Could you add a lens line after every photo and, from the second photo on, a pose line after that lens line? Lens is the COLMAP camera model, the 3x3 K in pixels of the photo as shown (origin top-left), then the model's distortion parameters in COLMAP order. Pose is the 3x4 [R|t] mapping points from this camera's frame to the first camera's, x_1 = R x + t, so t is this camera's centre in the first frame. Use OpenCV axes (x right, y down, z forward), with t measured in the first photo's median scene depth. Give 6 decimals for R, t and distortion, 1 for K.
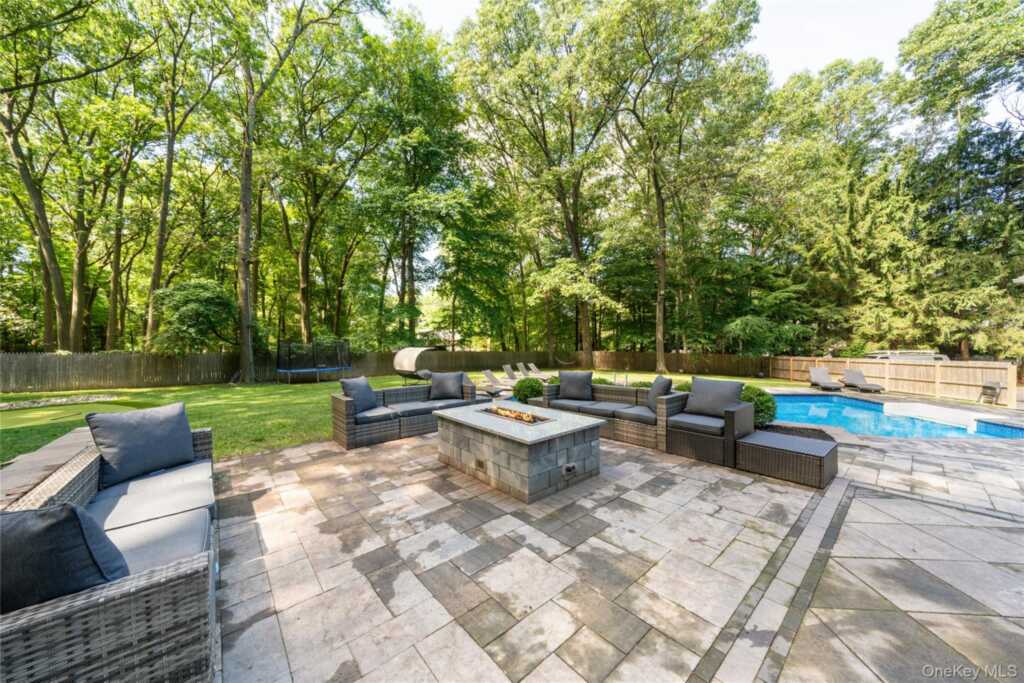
lens RADIAL K [[349.4, 0, 511.4], [0, 349.4, 342.3], [0, 0, 1]] dist [-0.003706, -0.000211]
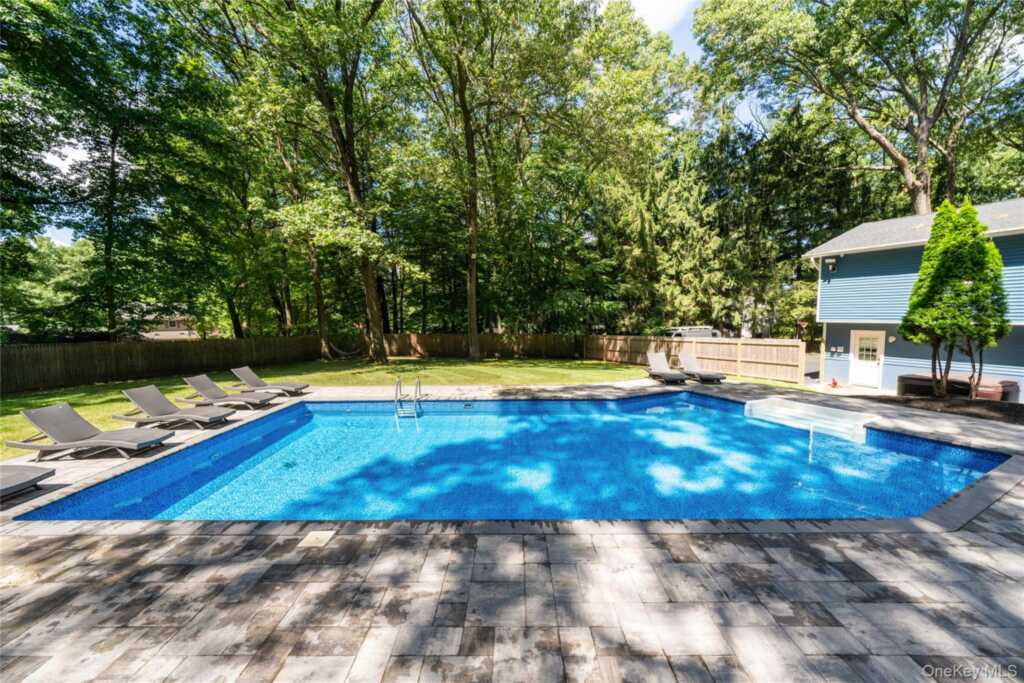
lens RADIAL K [[383.6, 0, 512.8], [0, 383.6, 340.9], [0, 0, 1]] dist [-0.002736, 0.000081]
pose [[0.874260, -0.037457, 0.484010, 0.100696], [0.010246, 0.998220, 0.058745, -0.006834], [-0.485350, -0.046399, 0.873088, 0.236619]]
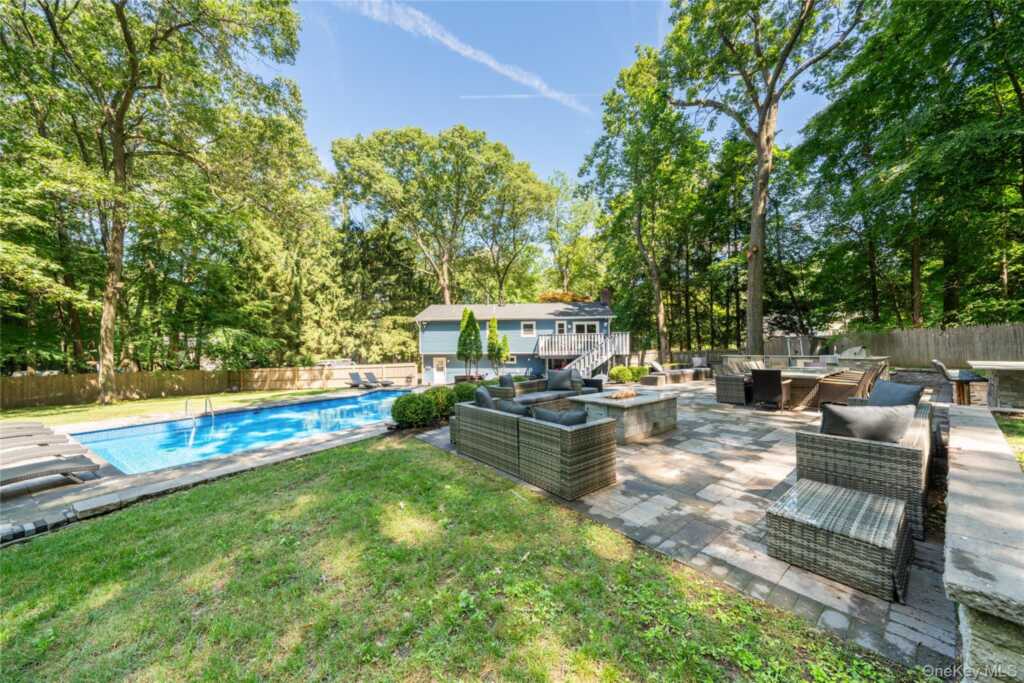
lens RADIAL K [[349.4, 0, 504.7], [0, 349.4, 350.3], [0, 0, 1]] dist [-0.003706, -0.000211]
pose [[0.047626, 0.003579, 0.998859, -0.238942], [0.014324, 0.999888, -0.004266, 0.001998], [-0.998763, 0.014511, 0.047569, 0.223300]]
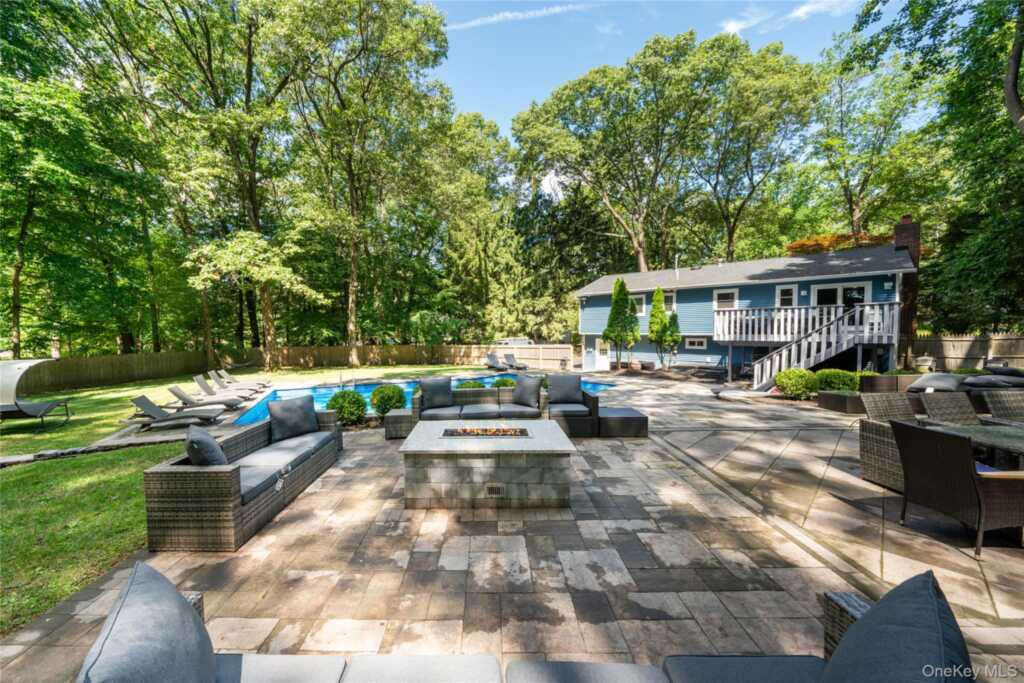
lens RADIAL K [[374.1, 0, 470.5], [0, 374.1, 343.4], [0, 0, 1]] dist [-0.008608, -0.000341]
pose [[0.690038, -0.037655, 0.722793, -0.114551], [0.014788, 0.999171, 0.037936, -0.013073], [-0.723622, -0.015489, 0.690022, 0.052958]]
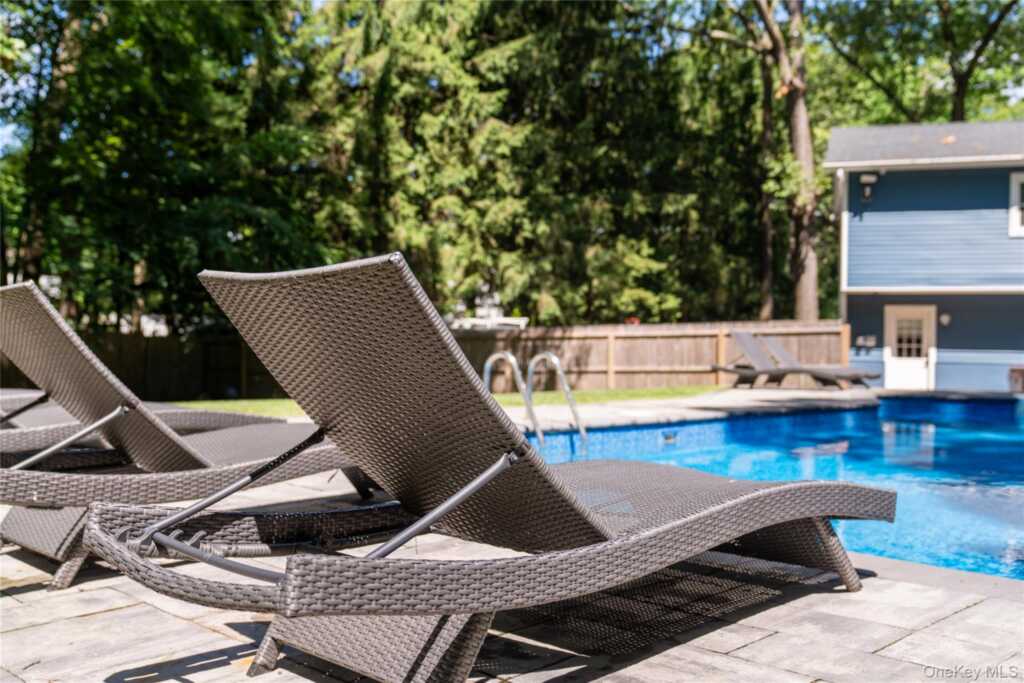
lens RADIAL K [[1041.8, 0, 511.3], [0, 1041.8, 342.9], [0, 0, 1]] dist [0.001935, 0.000000]
pose [[0.273599, 0.004099, 0.961835, -0.111967], [-0.004863, 0.999984, -0.002878, 0.051662], [-0.961831, -0.003890, 0.273615, 0.558711]]
